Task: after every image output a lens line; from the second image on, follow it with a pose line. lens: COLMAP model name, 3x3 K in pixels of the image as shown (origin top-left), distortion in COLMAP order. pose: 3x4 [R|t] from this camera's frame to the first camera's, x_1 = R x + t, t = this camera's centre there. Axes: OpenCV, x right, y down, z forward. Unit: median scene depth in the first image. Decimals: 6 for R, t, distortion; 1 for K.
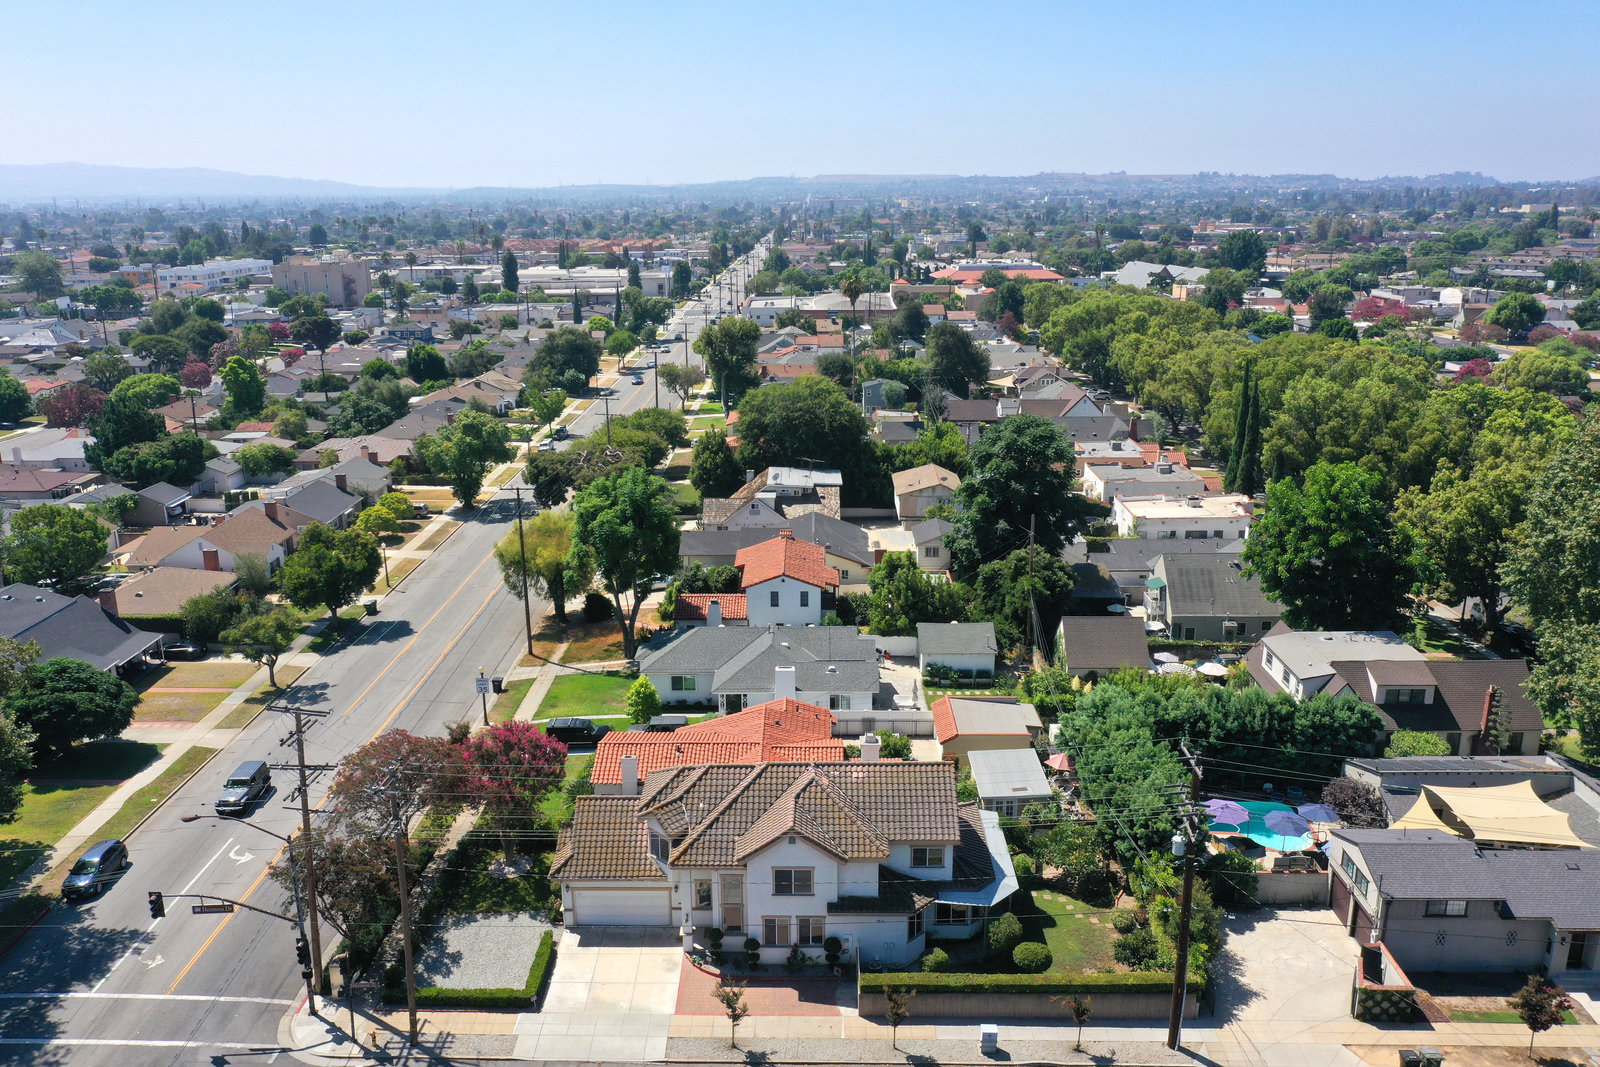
lens RADIAL K [[1238.2, 0, 800.0], [0, 1238.2, 533.5], [0, 0, 1]] dist [0.002701, -0.000477]
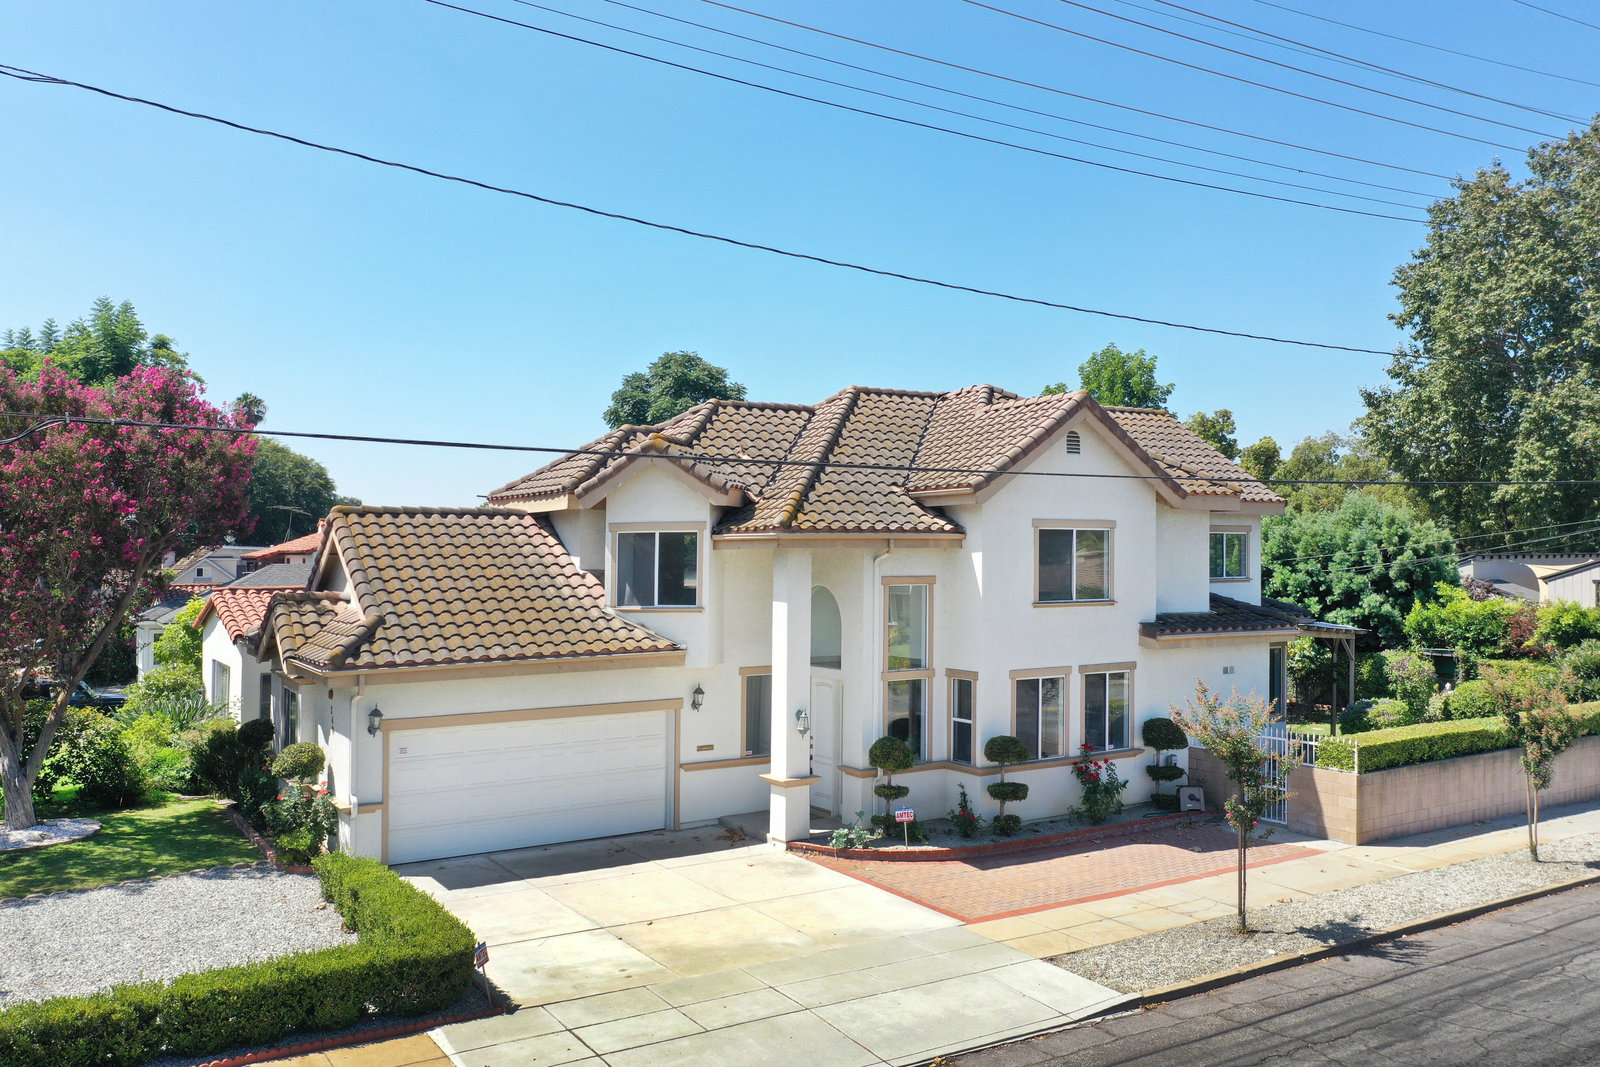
lens RADIAL K [[1275.6, 0, 800.0], [0, 1275.6, 533.5], [0, 0, 1]] dist [-0.005424, -0.011052]
pose [[0.838527, 0.009854, 0.544771, -0.288622], [0.137109, 0.963846, -0.228476, 0.350243], [-0.527326, 0.266277, 0.806860, 0.727898]]
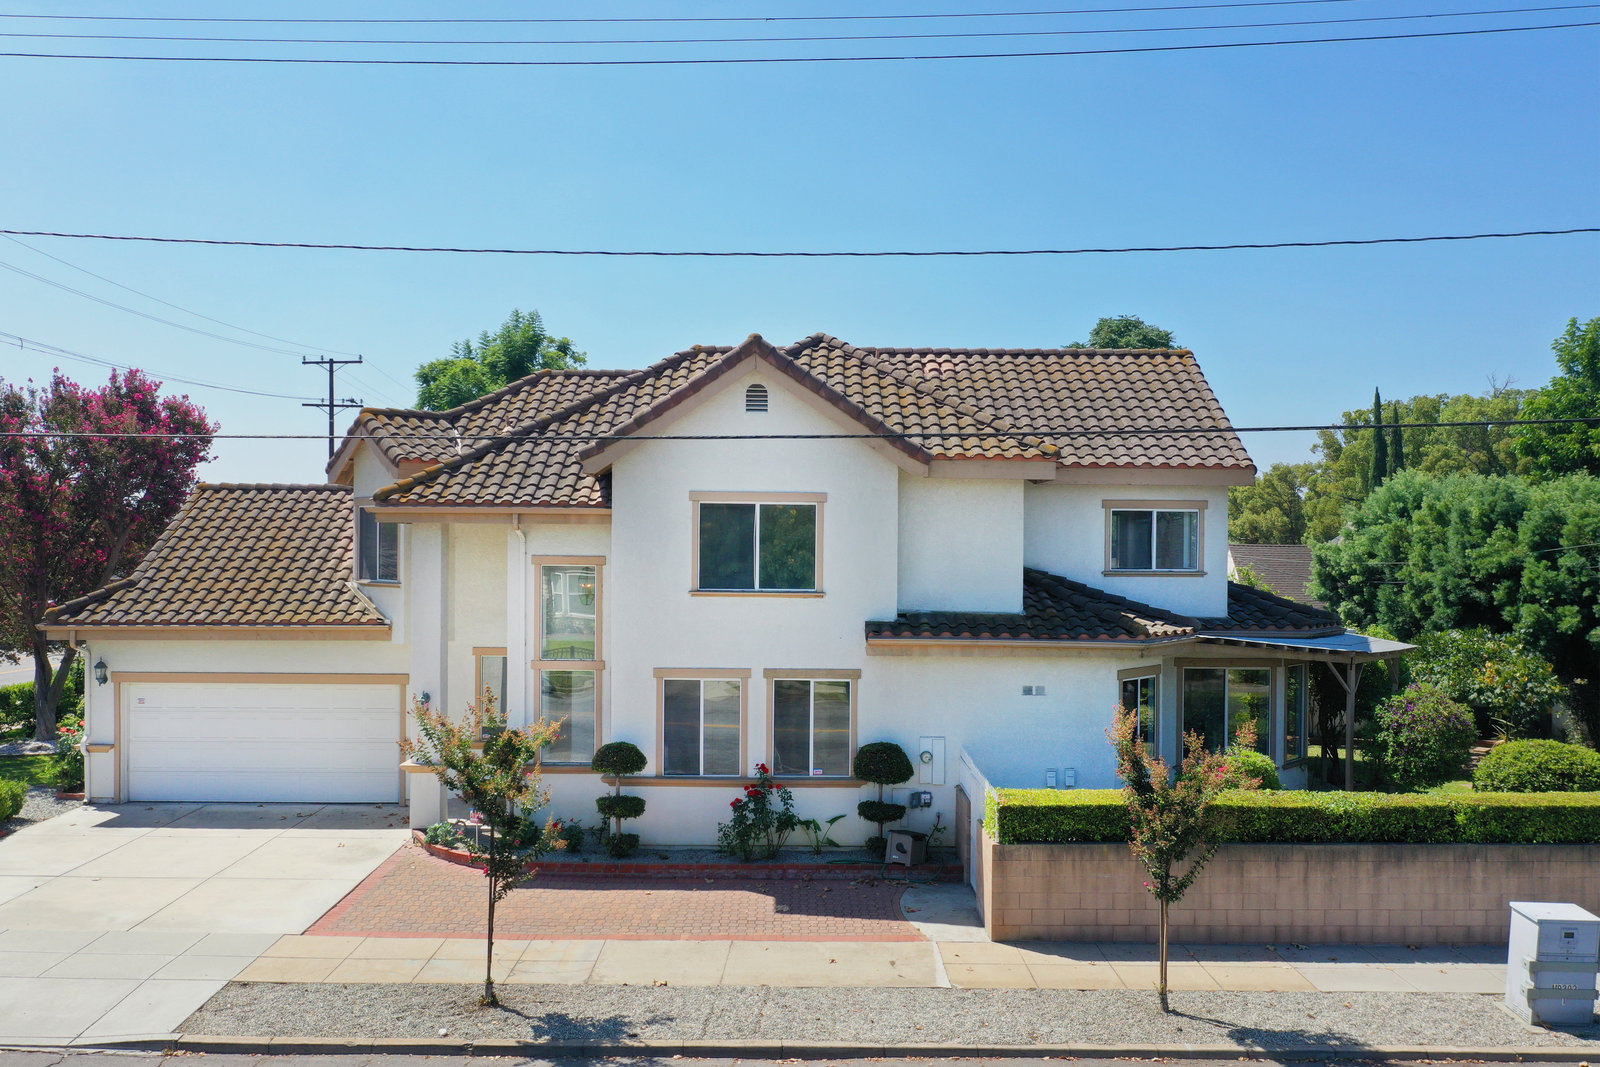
lens RADIAL K [[1290.4, 0, 800.0], [0, 1290.4, 533.5], [0, 0, 1]] dist [0.000730, -0.000331]
pose [[0.999791, 0.013270, 0.015562, 0.000158], [-0.008919, 0.967646, -0.252153, 0.360933], [-0.018404, 0.251962, 0.967562, 0.684054]]
